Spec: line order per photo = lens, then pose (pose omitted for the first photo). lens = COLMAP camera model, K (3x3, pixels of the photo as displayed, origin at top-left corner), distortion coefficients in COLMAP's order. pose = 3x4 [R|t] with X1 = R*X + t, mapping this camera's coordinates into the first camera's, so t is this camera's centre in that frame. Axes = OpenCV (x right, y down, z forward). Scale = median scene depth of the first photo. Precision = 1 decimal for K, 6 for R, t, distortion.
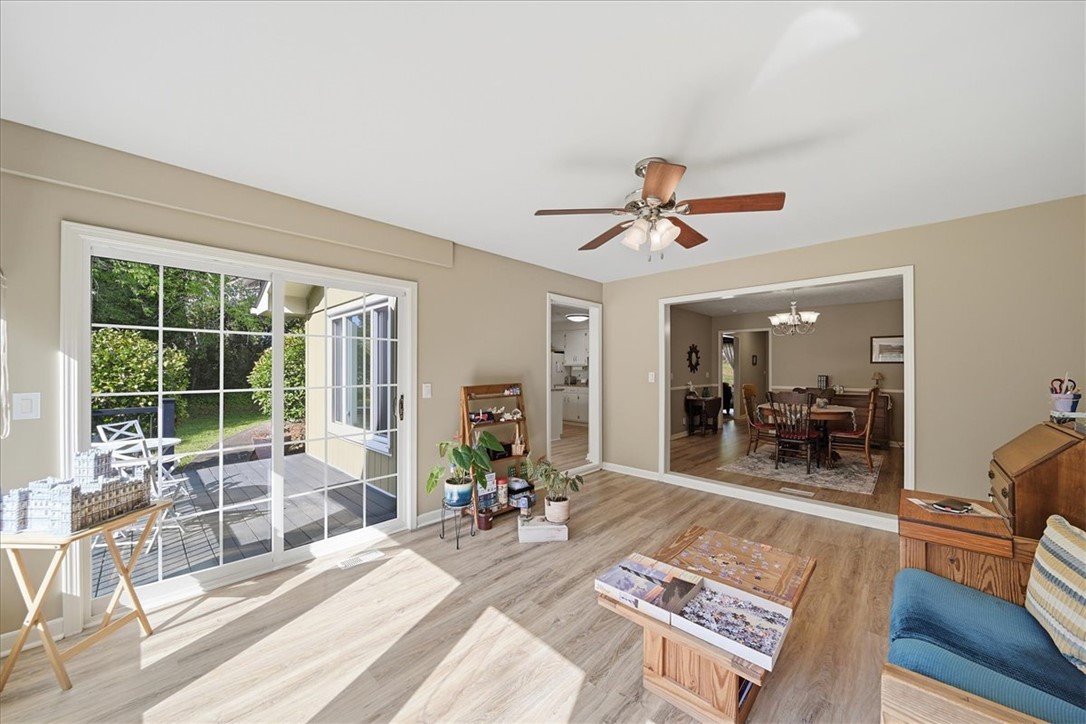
lens RADIAL K [[389.2, 0, 541.2], [0, 389.2, 370.2], [0, 0, 1]] dist [-0.001455, -0.000213]
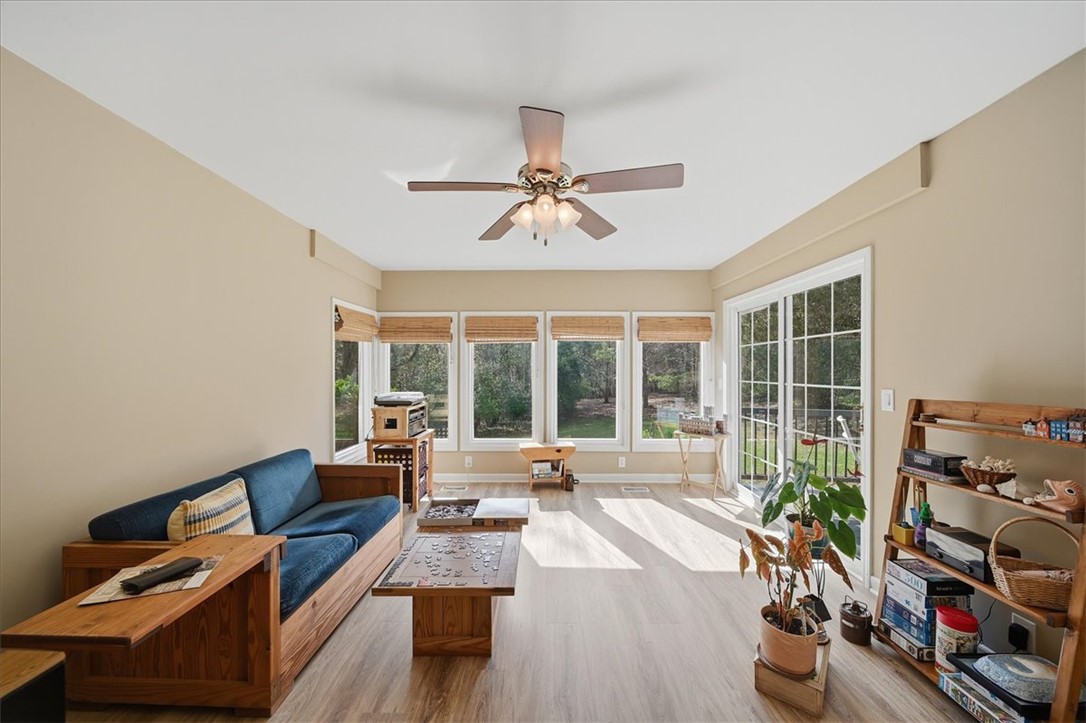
lens RADIAL K [[389.2, 0, 541.2], [0, 389.2, 369.7], [0, 0, 1]] dist [-0.001455, -0.000213]
pose [[-0.736342, -0.002062, -0.676606, 1.810682], [-0.004313, 0.999989, 0.001646, 0.005659], [0.676596, 0.004130, -0.736343, 3.356727]]
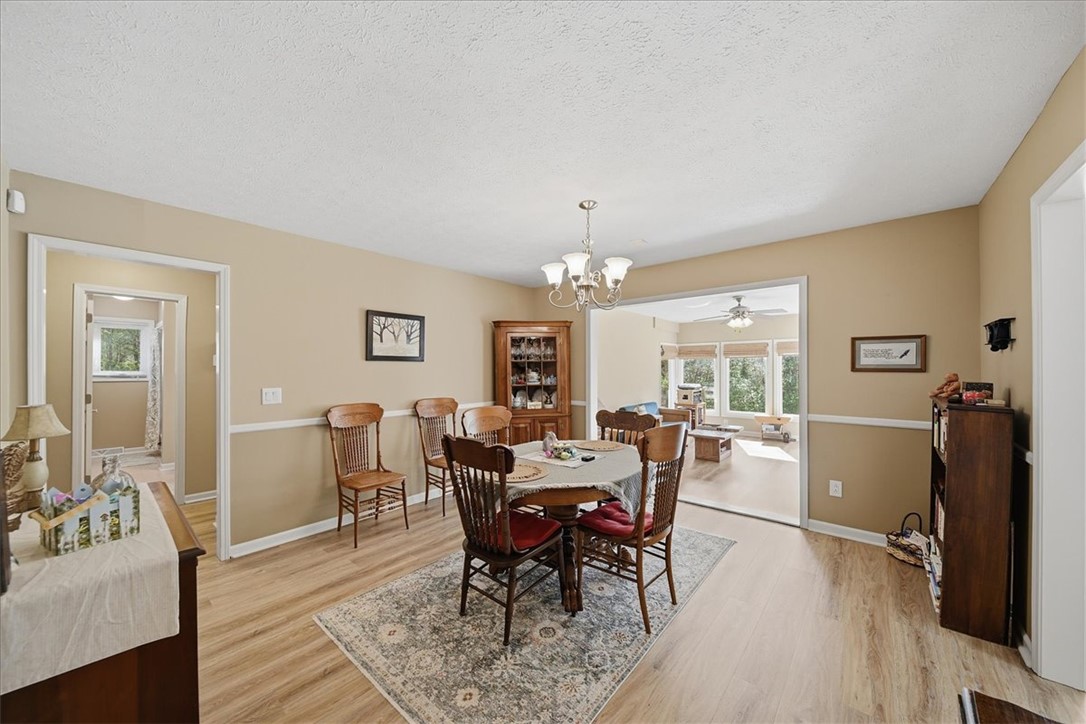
lens RADIAL K [[389.2, 0, 541.2], [0, 389.2, 370.2], [0, 0, 1]] dist [-0.001455, -0.000213]
pose [[-0.998846, -0.002122, -0.047984, 3.599160], [-0.002399, 0.999981, 0.005708, -0.078171], [0.047971, 0.005817, -0.998832, 7.307501]]
